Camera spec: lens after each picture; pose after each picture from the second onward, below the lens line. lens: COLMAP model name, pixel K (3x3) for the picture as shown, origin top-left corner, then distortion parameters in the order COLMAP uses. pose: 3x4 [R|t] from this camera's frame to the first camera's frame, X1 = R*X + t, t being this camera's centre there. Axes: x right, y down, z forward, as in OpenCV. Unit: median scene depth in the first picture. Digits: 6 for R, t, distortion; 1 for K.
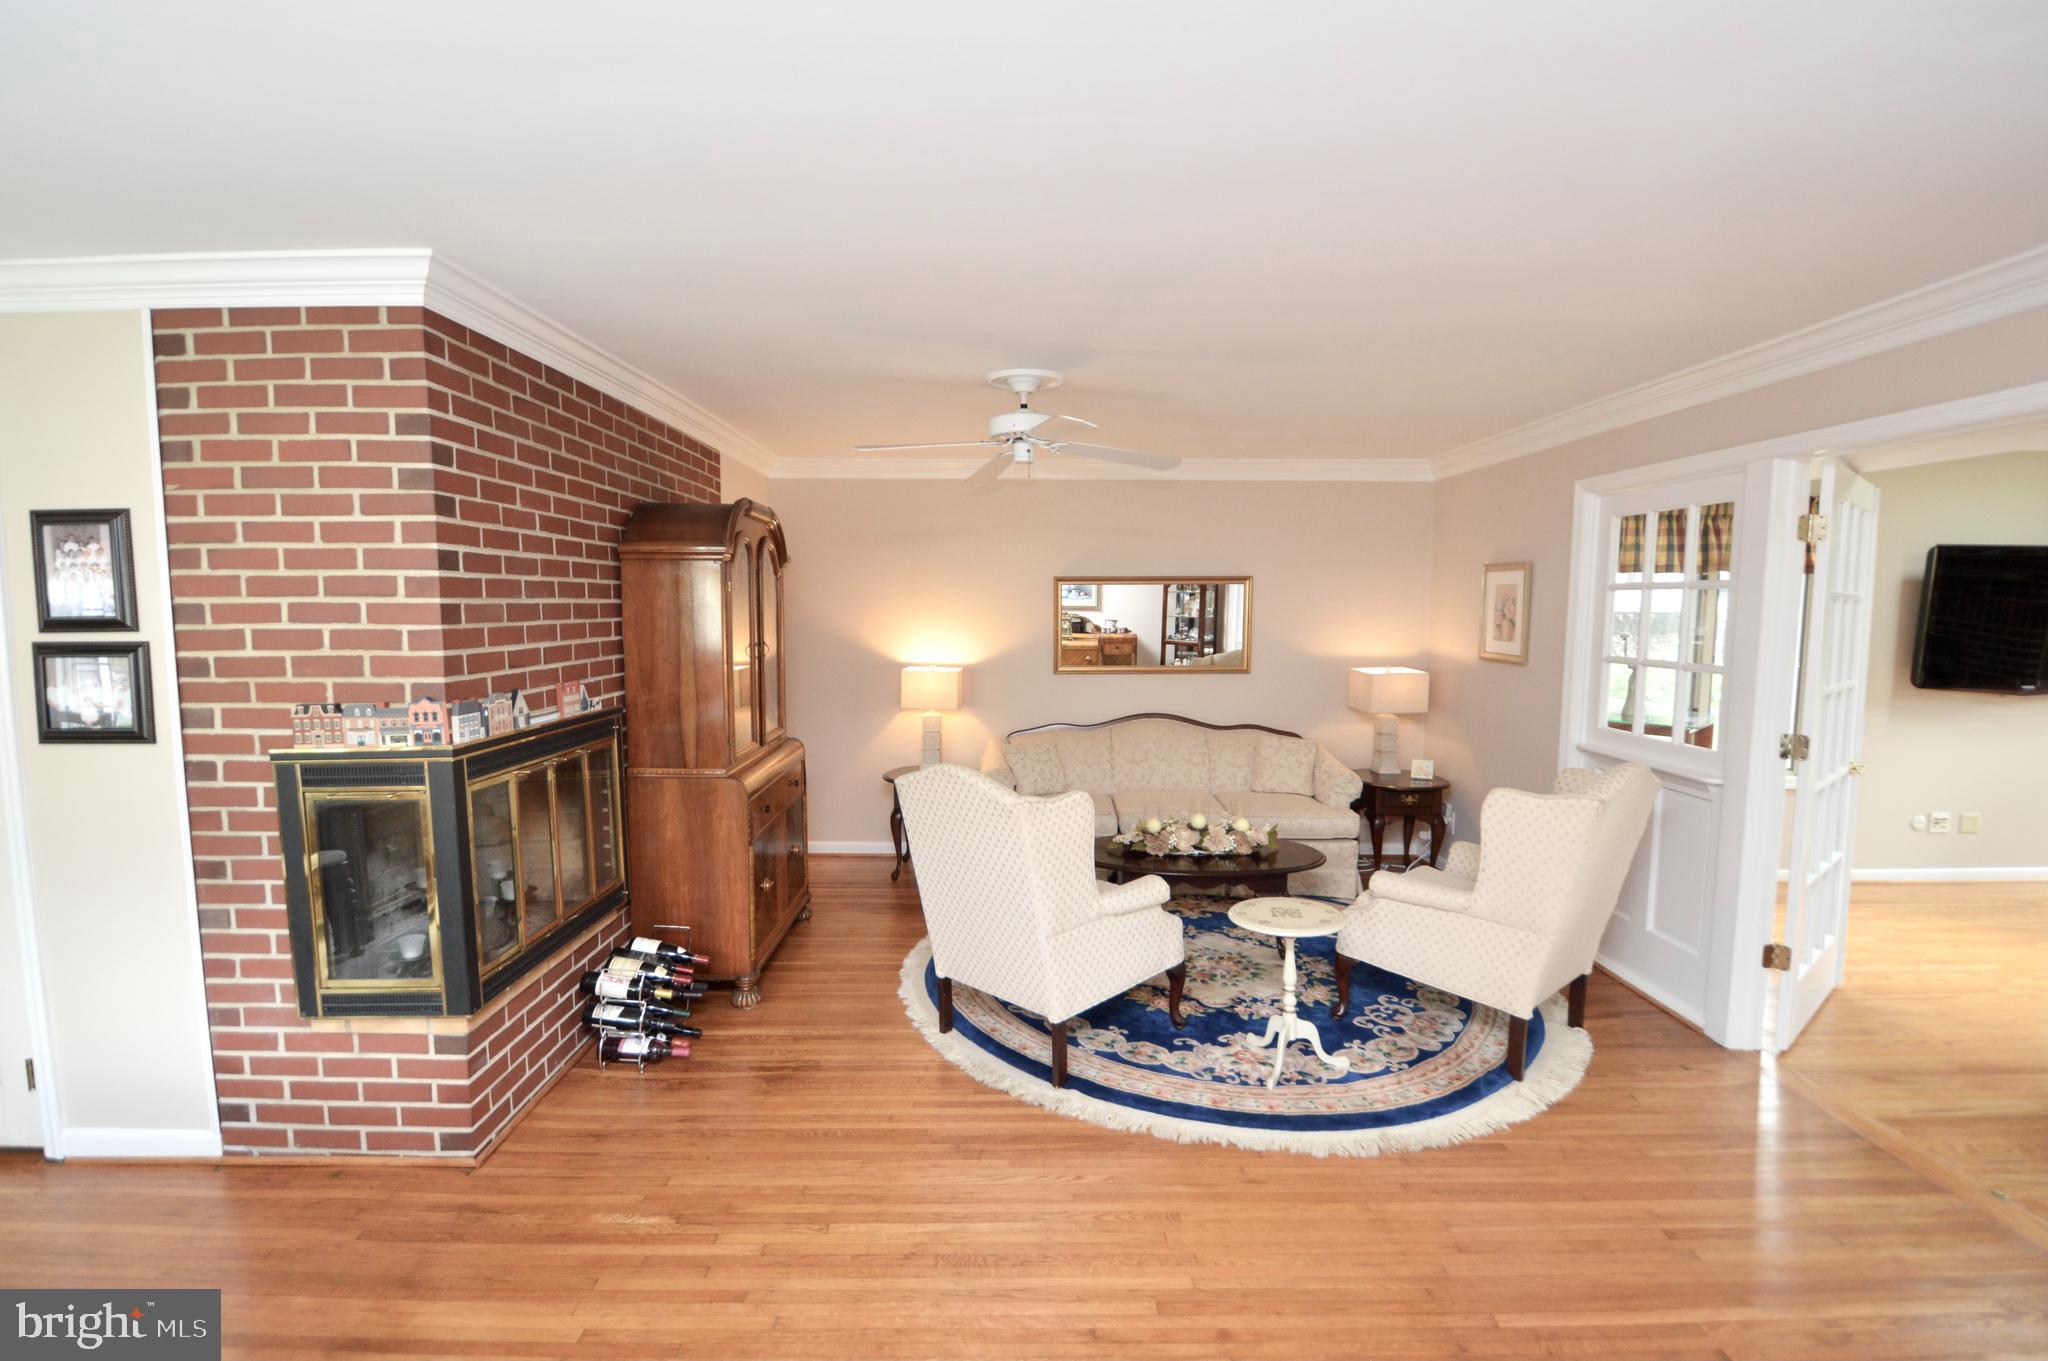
lens RADIAL K [[925.6, 0, 1012.1], [0, 925.6, 692.2], [0, 0, 1]] dist [0.005182, -0.015583]
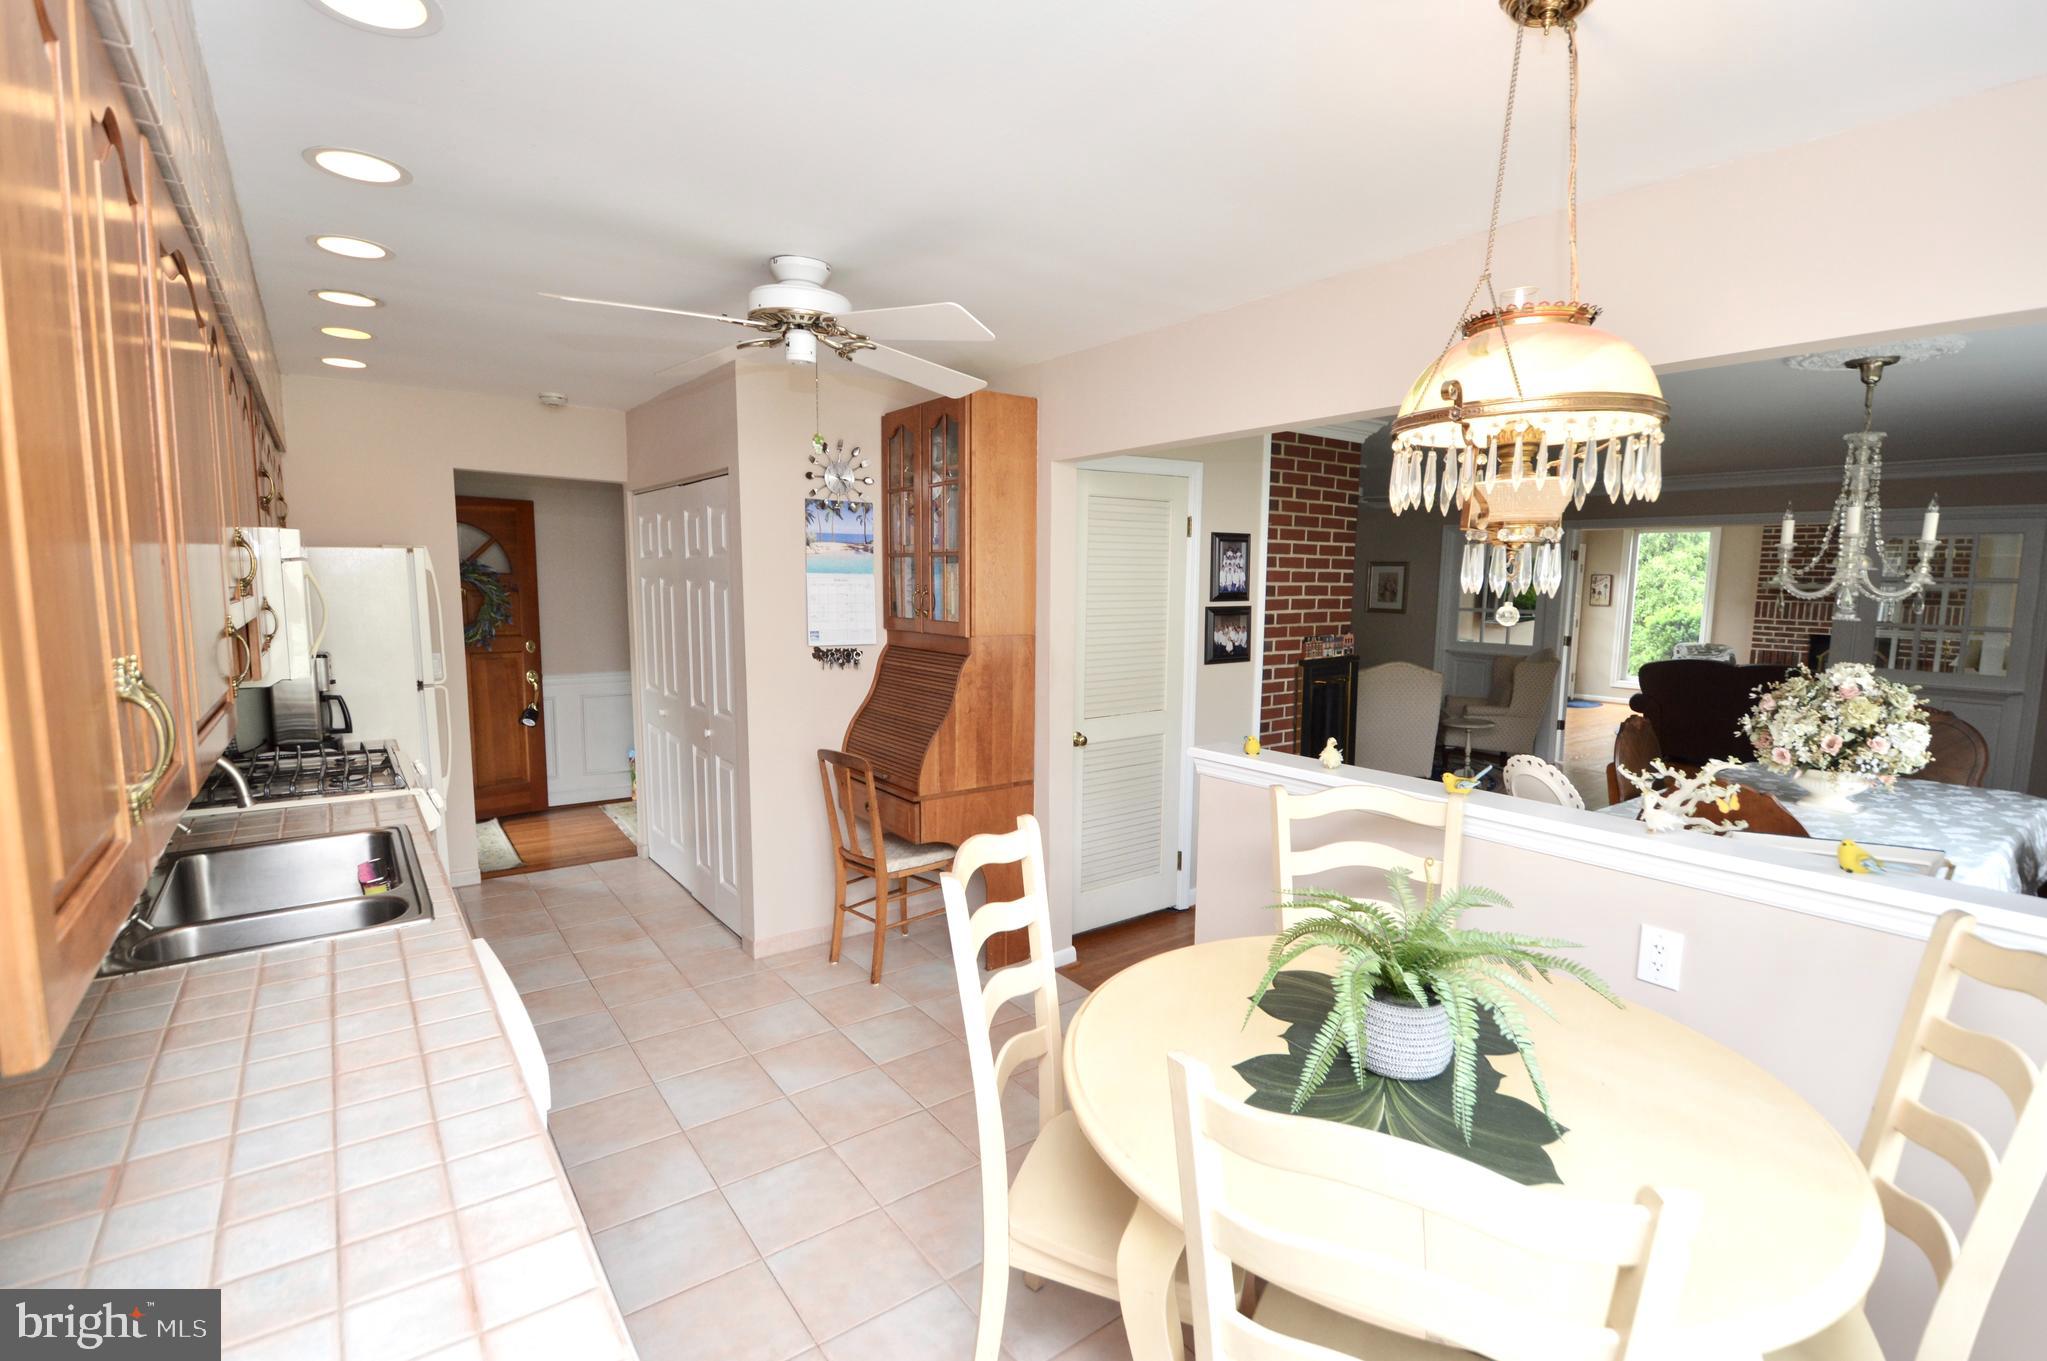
lens RADIAL K [[925.2, 0, 1026.0], [0, 925.2, 684.1], [0, 0, 1]] dist [0.005182, -0.015583]
pose [[0.801857, -0.061602, 0.594332, -2.431135], [0.045858, 0.998082, 0.041581, 0.004093], [-0.595754, -0.006087, 0.803144, -0.229986]]
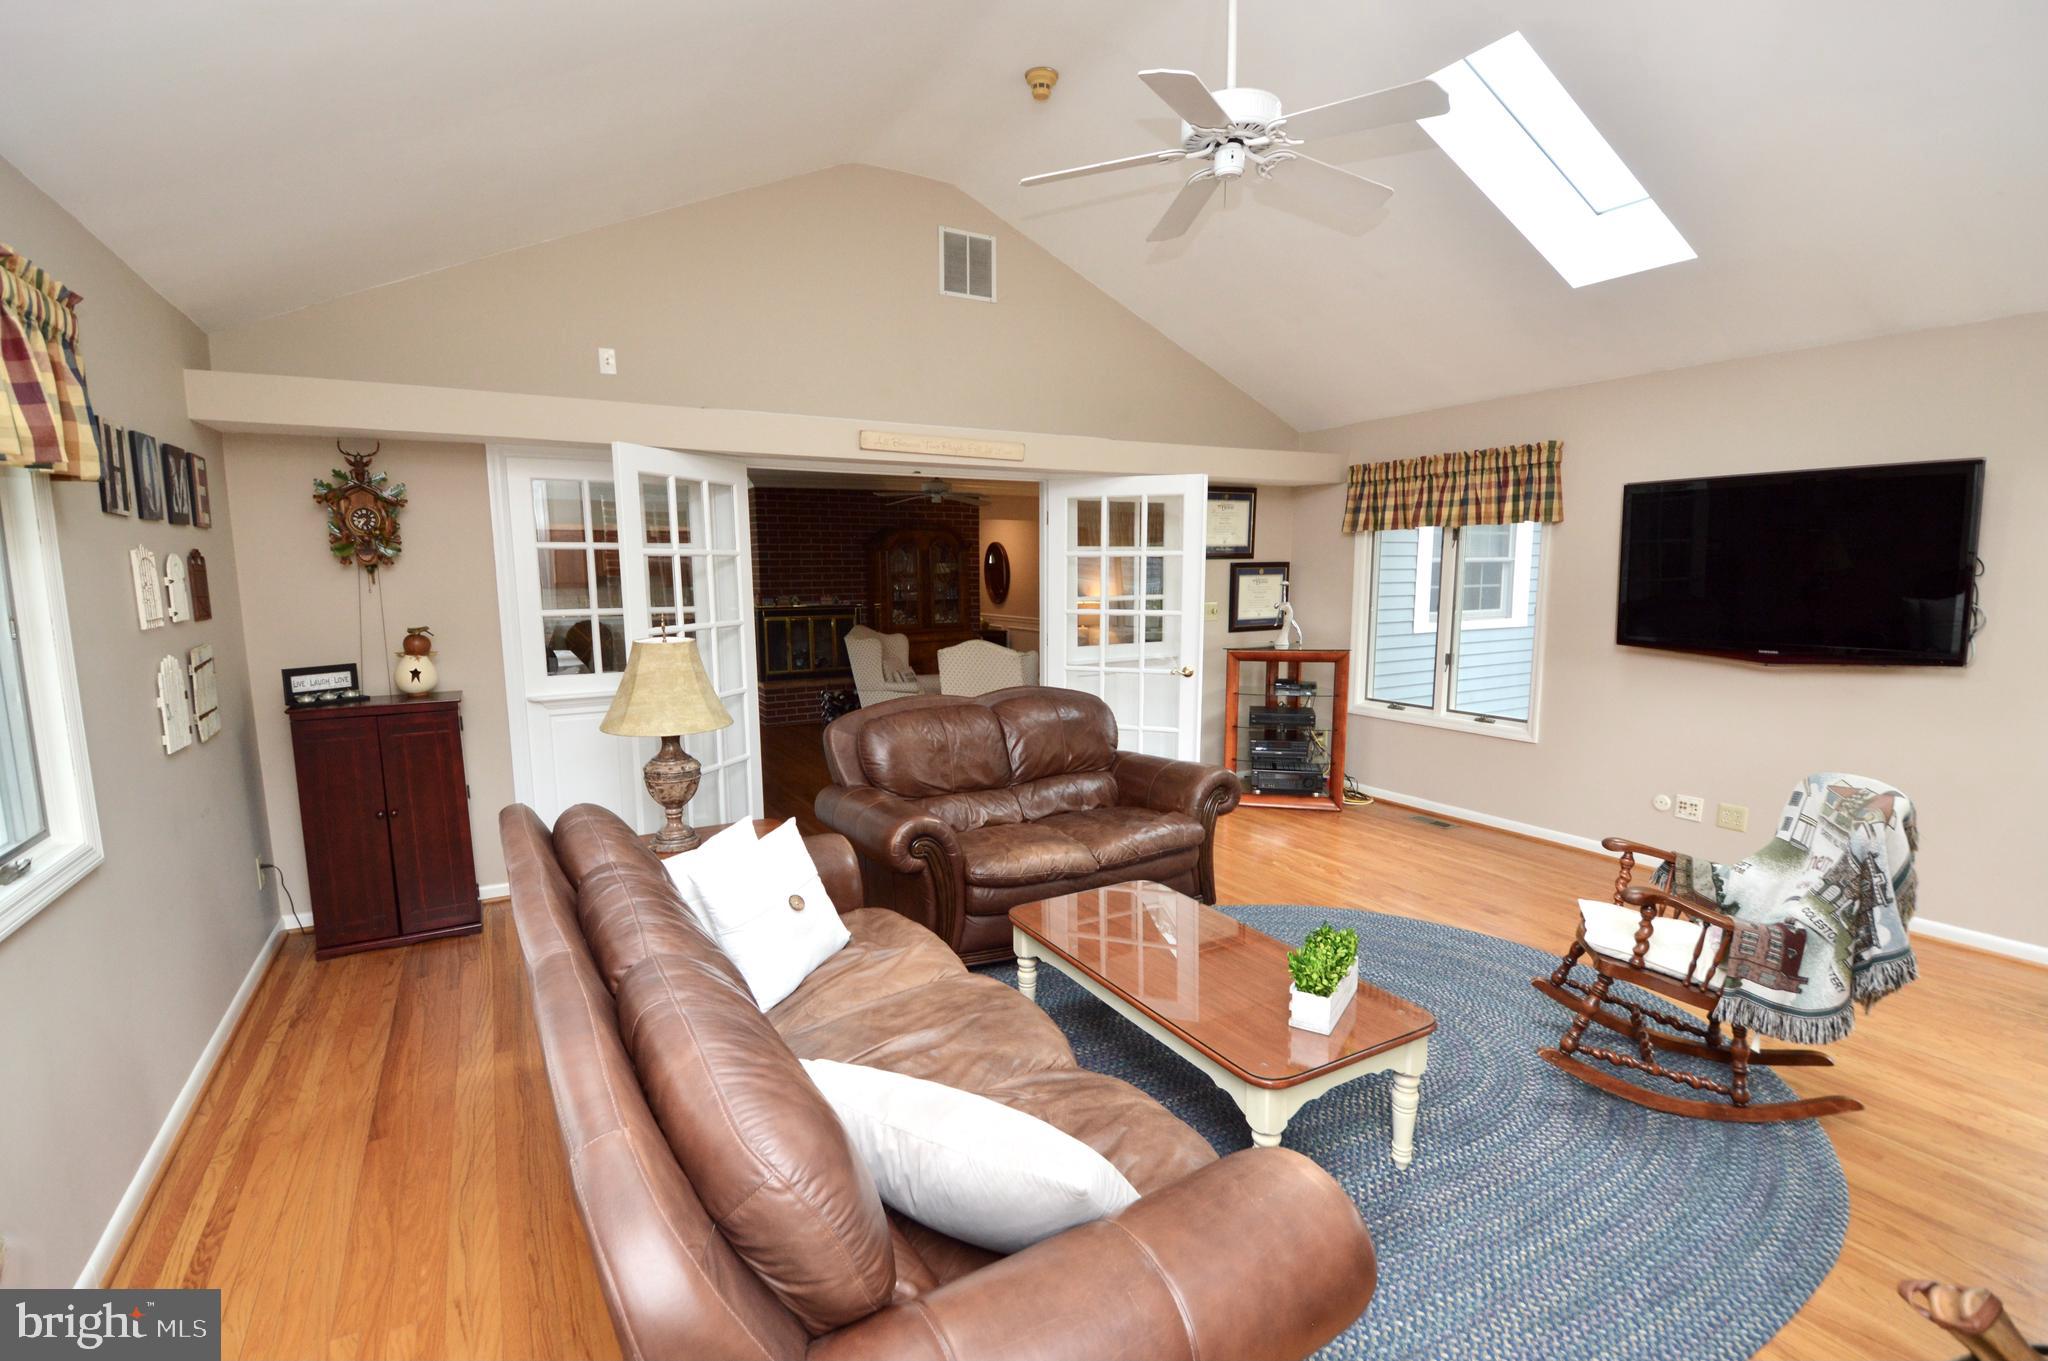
lens RADIAL K [[925.6, 0, 990.7], [0, 925.6, 694.9], [0, 0, 1]] dist [0.005182, -0.015583]
pose [[0.481725, 0.110973, -0.869267, 3.041001], [-0.072372, 0.993599, 0.086739, 0.021743], [0.873329, 0.021126, 0.486673, 0.027310]]
